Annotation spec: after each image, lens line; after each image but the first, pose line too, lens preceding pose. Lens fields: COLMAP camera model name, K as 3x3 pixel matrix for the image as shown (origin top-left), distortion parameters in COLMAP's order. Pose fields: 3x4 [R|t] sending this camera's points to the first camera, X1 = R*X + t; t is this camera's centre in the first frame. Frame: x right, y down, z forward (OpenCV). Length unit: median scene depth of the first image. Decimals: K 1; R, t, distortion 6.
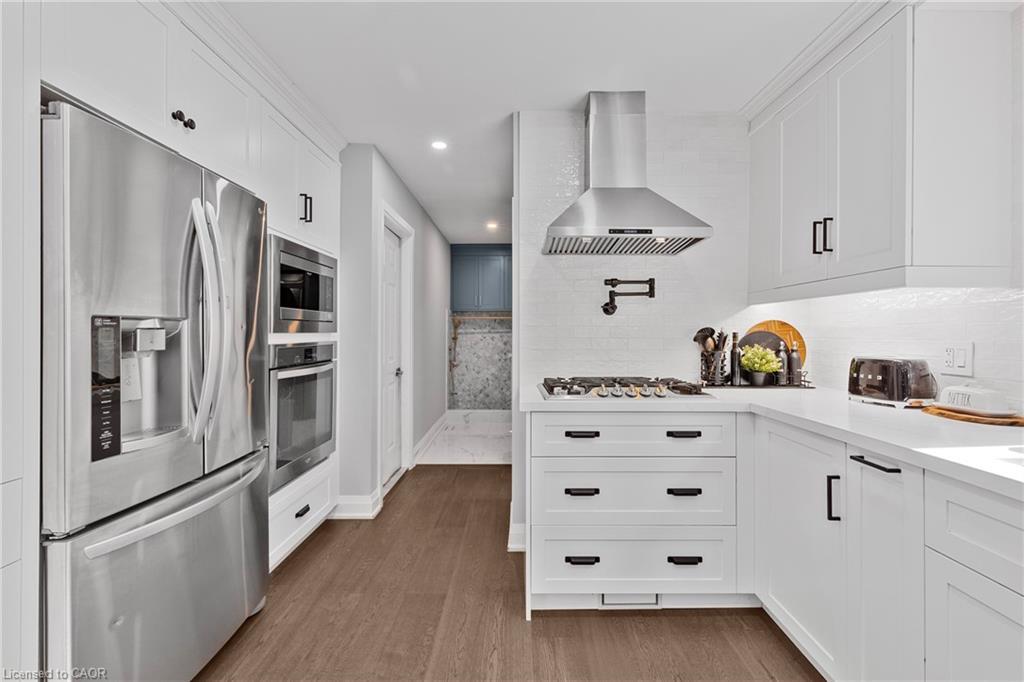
lens RADIAL K [[463.5, 0, 512.3], [0, 463.5, 337.0], [0, 0, 1]] dist [0.005684, -0.000061]
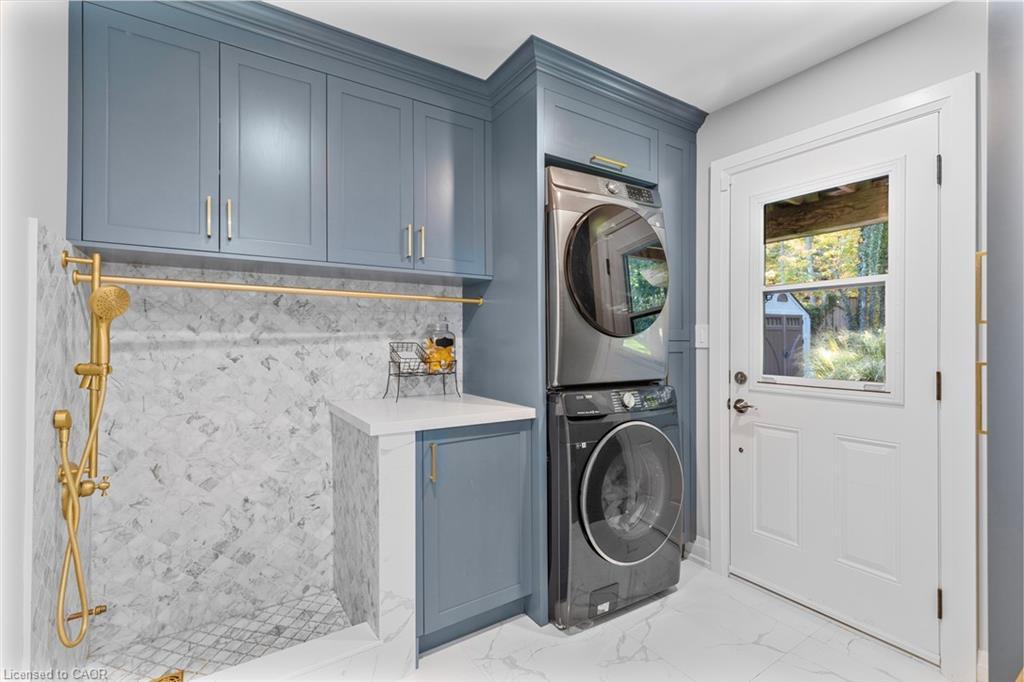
lens RADIAL K [[463.5, 0, 519.6], [0, 463.5, 340.3], [0, 0, 1]] dist [0.005684, -0.000061]
pose [[0.829248, 0.000831, 0.558880, -0.074760], [0.002575, 0.999983, -0.005308, -0.008743], [-0.558875, 0.005841, 0.829232, 0.661329]]
